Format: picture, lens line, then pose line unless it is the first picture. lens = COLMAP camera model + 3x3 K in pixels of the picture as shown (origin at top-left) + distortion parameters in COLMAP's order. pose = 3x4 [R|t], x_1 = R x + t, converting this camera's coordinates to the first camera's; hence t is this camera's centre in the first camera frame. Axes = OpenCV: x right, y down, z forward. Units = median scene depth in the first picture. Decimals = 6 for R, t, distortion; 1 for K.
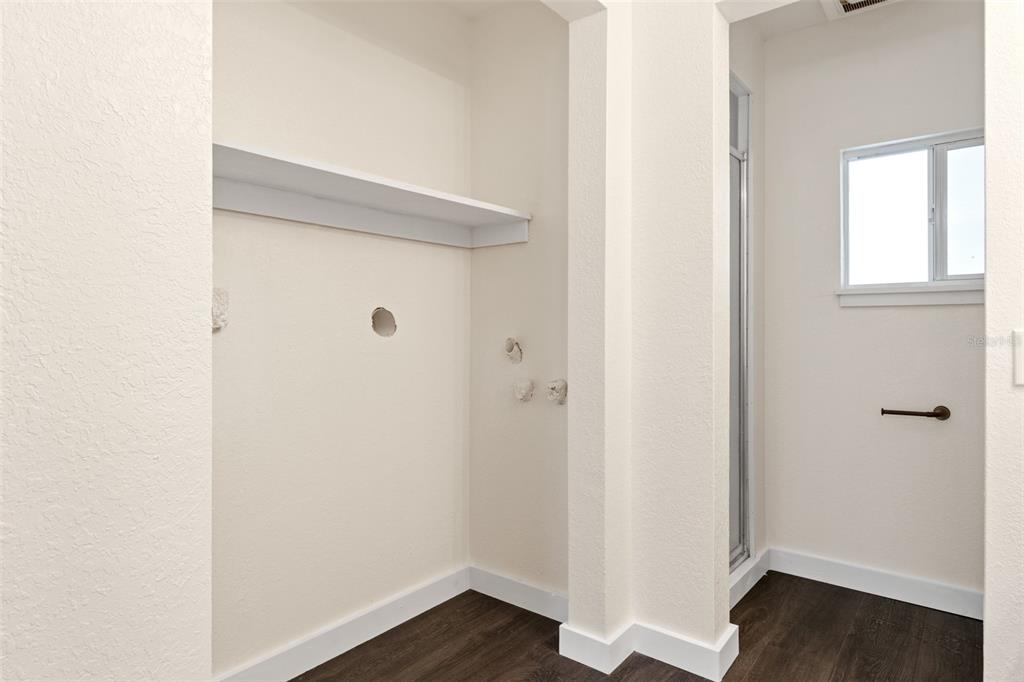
lens RADIAL K [[590.6, 0, 517.3], [0, 590.6, 330.7], [0, 0, 1]] dist [0.003186, 0.000979]
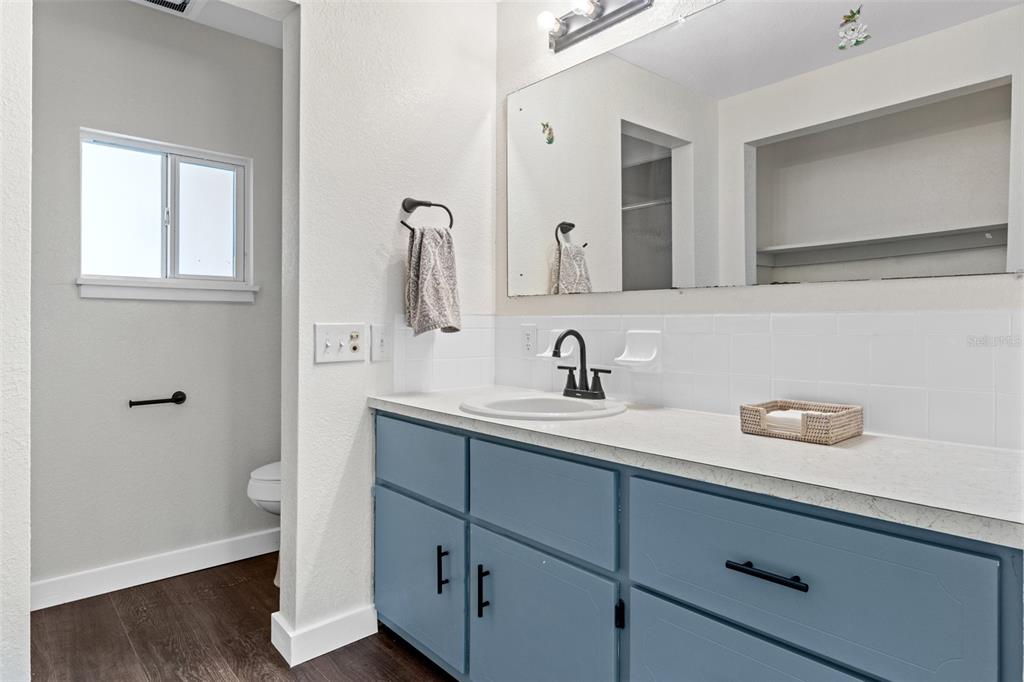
lens RADIAL K [[590.6, 0, 517.3], [0, 590.6, 330.7], [0, 0, 1]] dist [0.003186, 0.000979]
pose [[0.174211, -0.006956, 0.984684, -0.256631], [-0.004066, 0.999961, 0.007784, 0.001718], [-0.984700, -0.005360, 0.174176, 0.175164]]
